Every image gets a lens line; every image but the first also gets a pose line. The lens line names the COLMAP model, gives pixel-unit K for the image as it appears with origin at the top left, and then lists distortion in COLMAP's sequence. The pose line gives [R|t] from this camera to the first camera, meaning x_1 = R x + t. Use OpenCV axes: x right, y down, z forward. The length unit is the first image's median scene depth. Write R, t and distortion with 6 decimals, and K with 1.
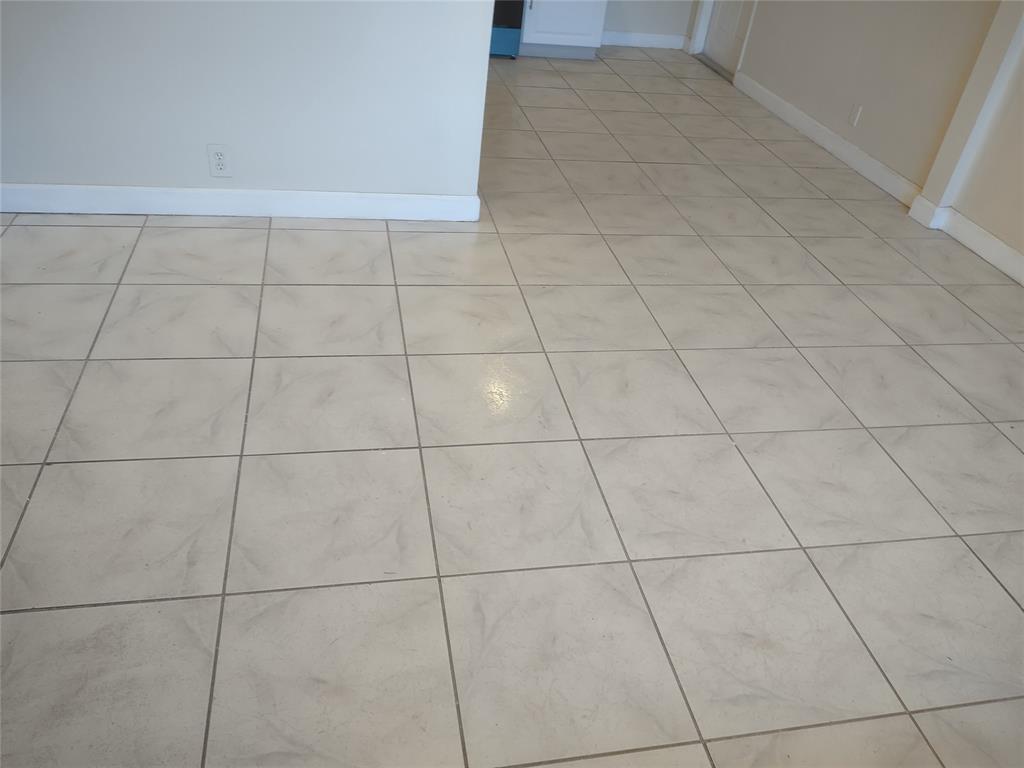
lens RADIAL K [[778.1, 0, 512.0], [0, 778.1, 384.0], [0, 0, 1]] dist [0.083401, -0.121077]
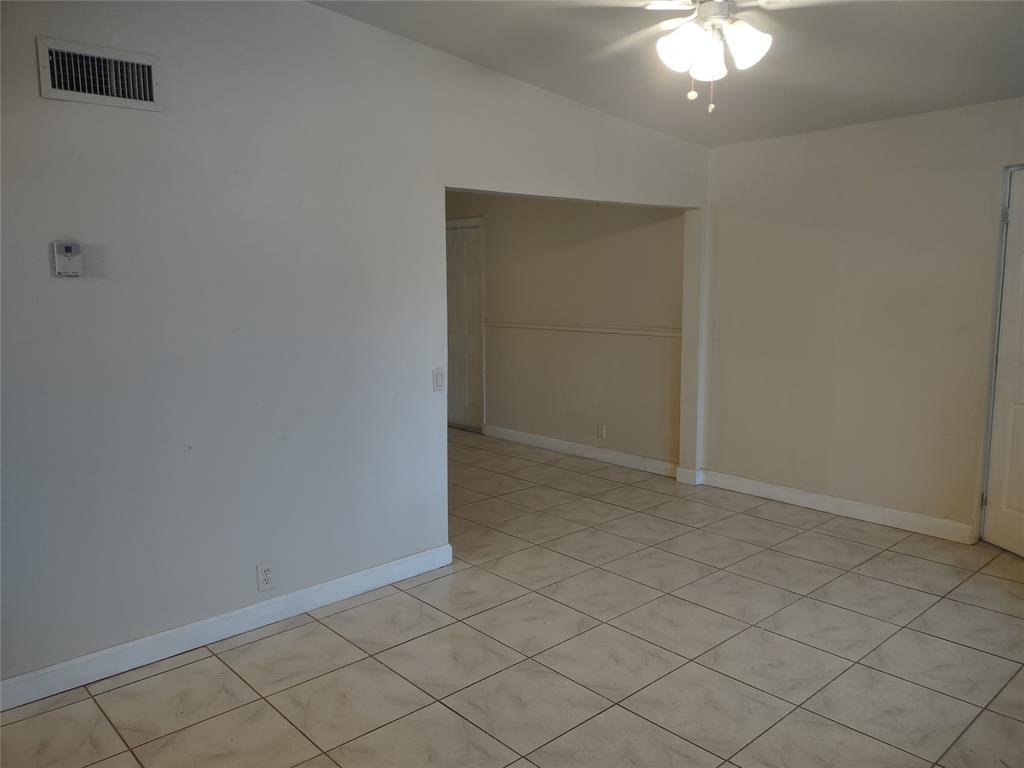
lens RADIAL K [[778.1, 0, 512.0], [0, 778.1, 384.0], [0, 0, 1]] dist [0.083401, -0.121077]
pose [[0.848758, -0.185455, 0.495193, -0.582026], [0.383793, 0.860260, -0.335642, -0.002280], [-0.363749, 0.474930, 0.801329, -0.175432]]
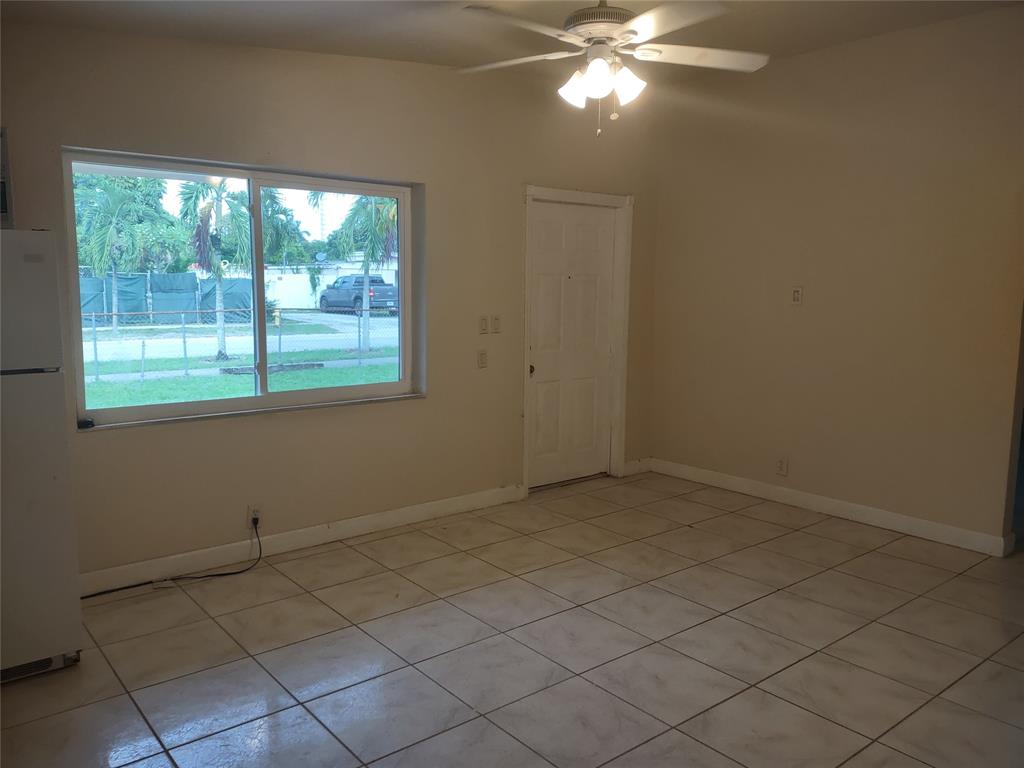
lens RADIAL K [[783.7, 0, 505.8], [0, 783.7, 396.9], [0, 0, 1]] dist [0.071854, -0.098202]
pose [[-0.874948, -0.048912, -0.481740, 0.641214], [-0.361489, 0.727913, 0.582639, -0.748244], [0.322166, 0.683923, -0.654567, 1.127201]]
